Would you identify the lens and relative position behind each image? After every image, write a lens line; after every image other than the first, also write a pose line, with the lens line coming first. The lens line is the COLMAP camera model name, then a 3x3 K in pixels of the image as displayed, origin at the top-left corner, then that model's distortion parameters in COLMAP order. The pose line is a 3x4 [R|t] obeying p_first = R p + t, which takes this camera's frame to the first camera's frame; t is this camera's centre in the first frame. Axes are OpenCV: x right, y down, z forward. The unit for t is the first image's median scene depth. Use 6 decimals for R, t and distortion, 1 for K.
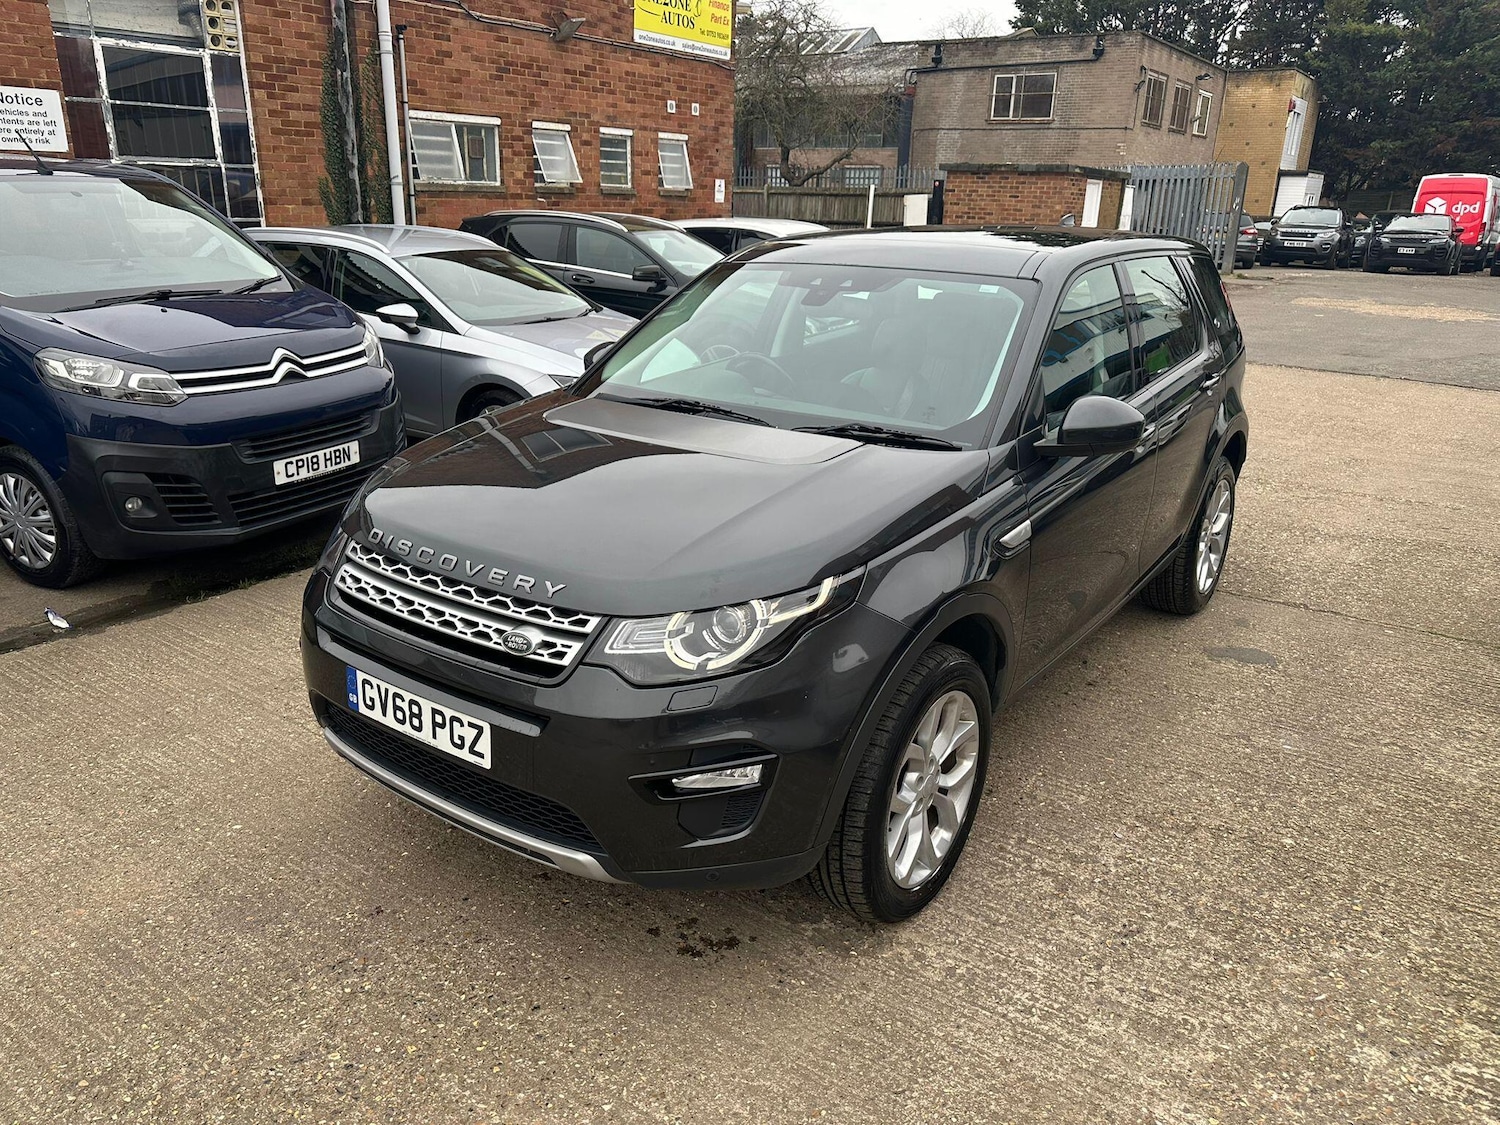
lens RADIAL K [[1101.9, 0, 763.4], [0, 1101.9, 538.1], [0, 0, 1]] dist [0.012433, 0.000439]
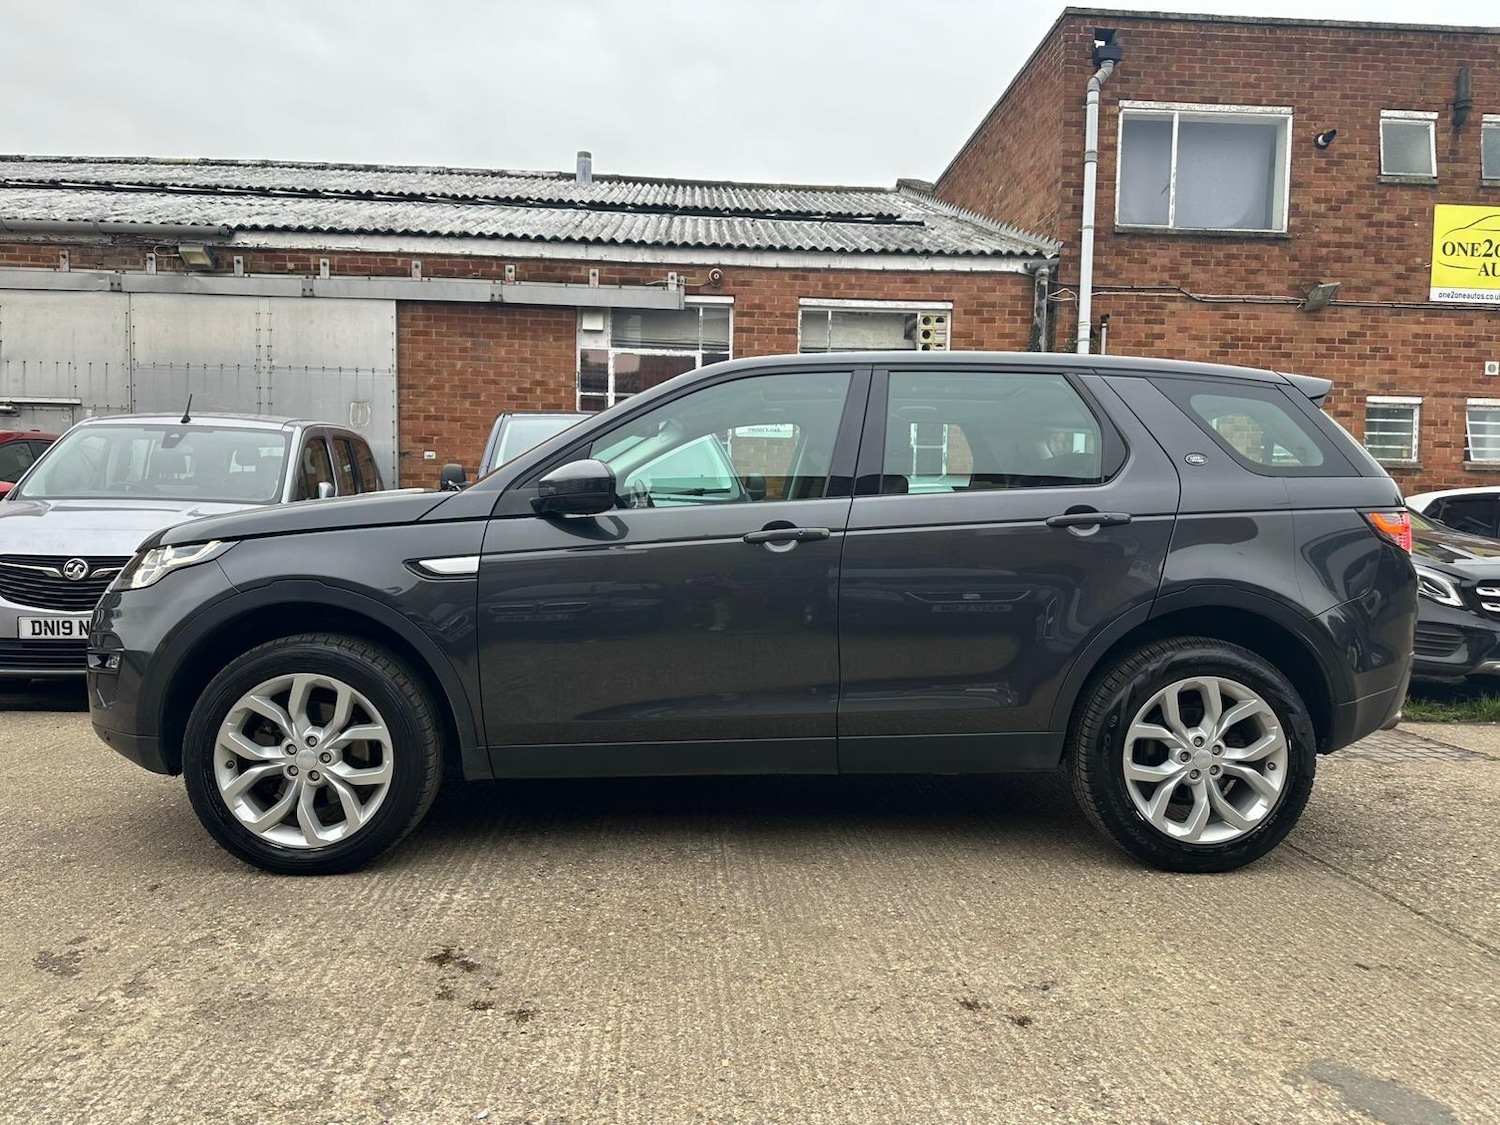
lens RADIAL K [[1061.0, 0, 766.9], [0, 1061.0, 568.1], [0, 0, 1]] dist [0.026042, -0.037774]
pose [[0.628830, 0.012016, -0.777450, 0.267380], [-0.229124, 0.958346, -0.170513, 0.014401], [0.743017, 0.285356, 0.605390, 0.220930]]
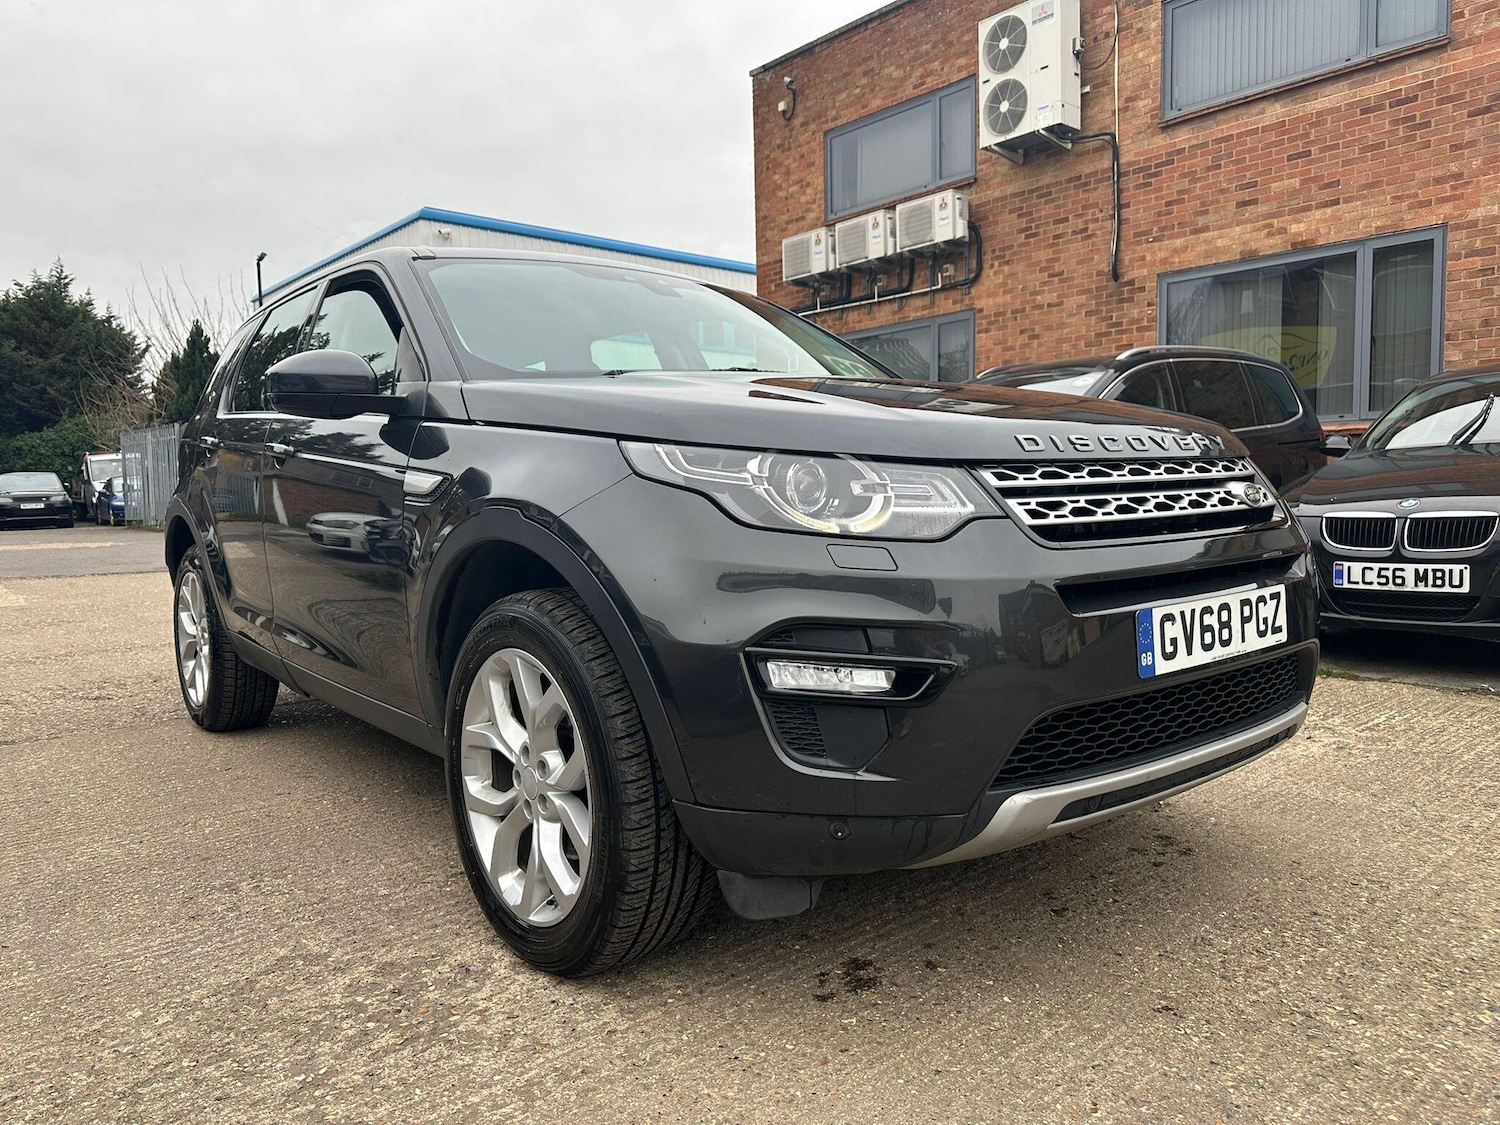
lens RADIAL K [[1056.0, 0, 753.1], [0, 1056.0, 563.0], [0, 0, 1]] dist [0.028579, -0.038270]
pose [[0.267770, -0.103841, 0.957871, -0.263826], [0.318253, 0.947905, 0.013794, 0.001541], [-0.909403, 0.301152, 0.286868, 0.257571]]
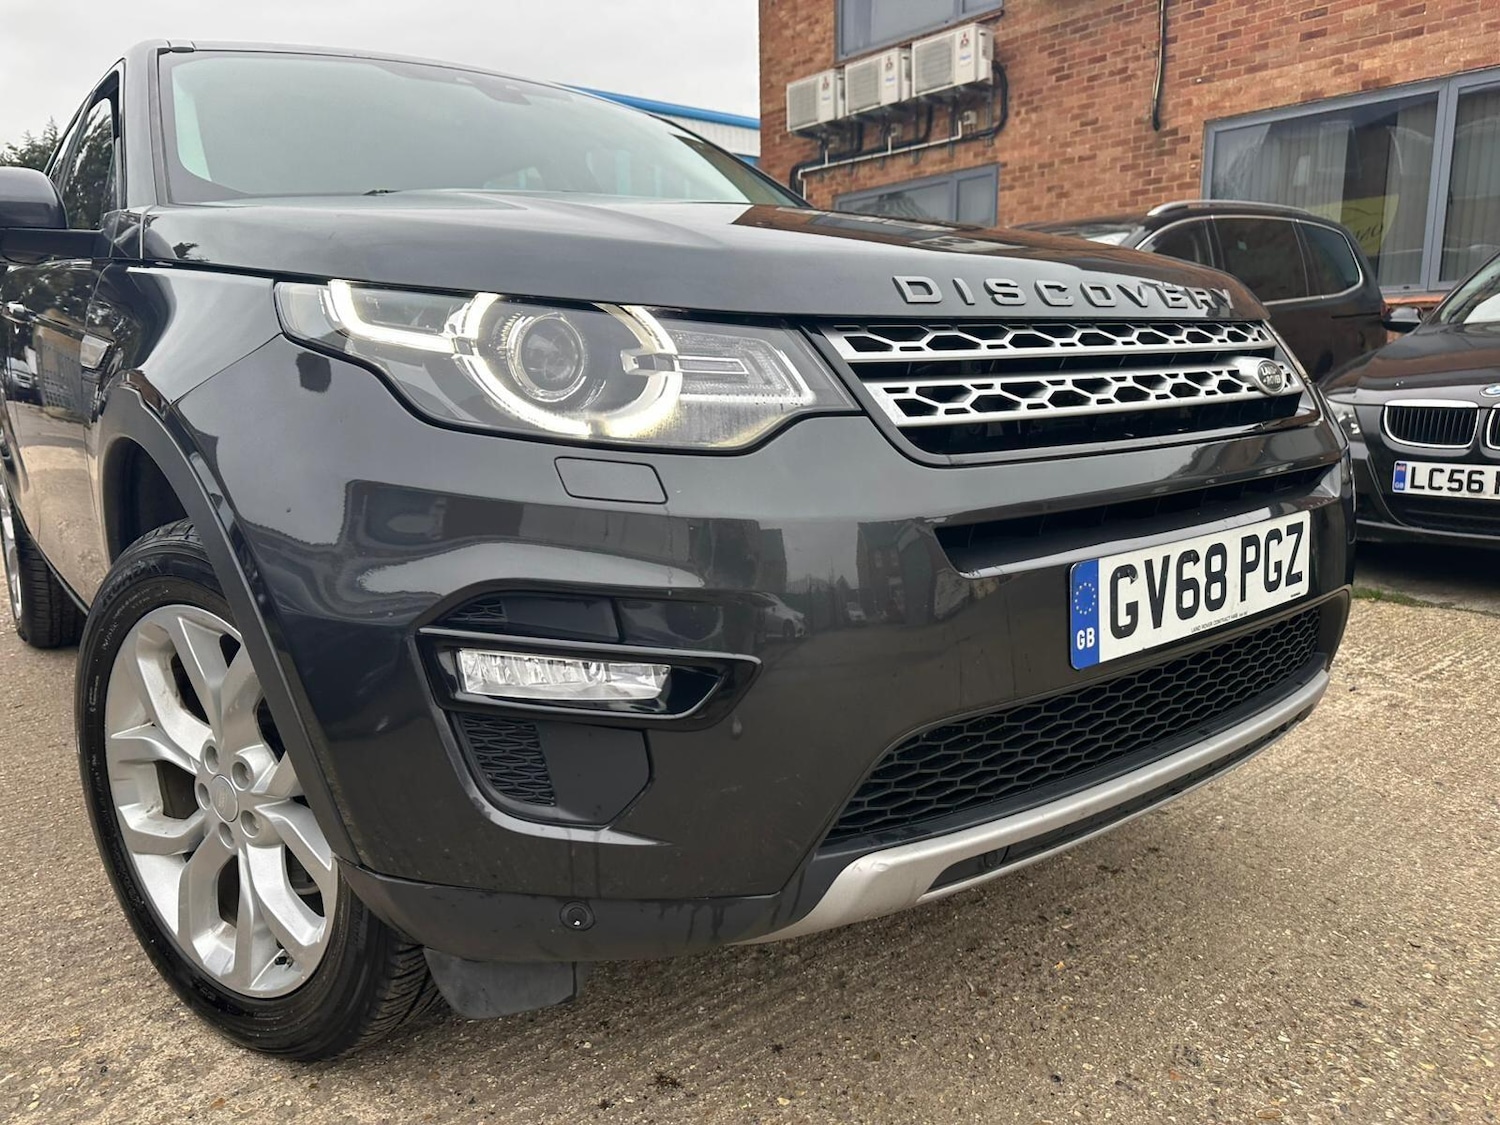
lens RADIAL K [[1068.0, 0, 743.6], [0, 1068.0, 560.5], [0, 0, 1]] dist [0.003811, -0.006880]
pose [[0.299065, -0.204802, 0.931996, -0.190013], [0.309462, 0.944725, 0.108297, 0.007764], [-0.902659, 0.256029, 0.345913, 0.247598]]
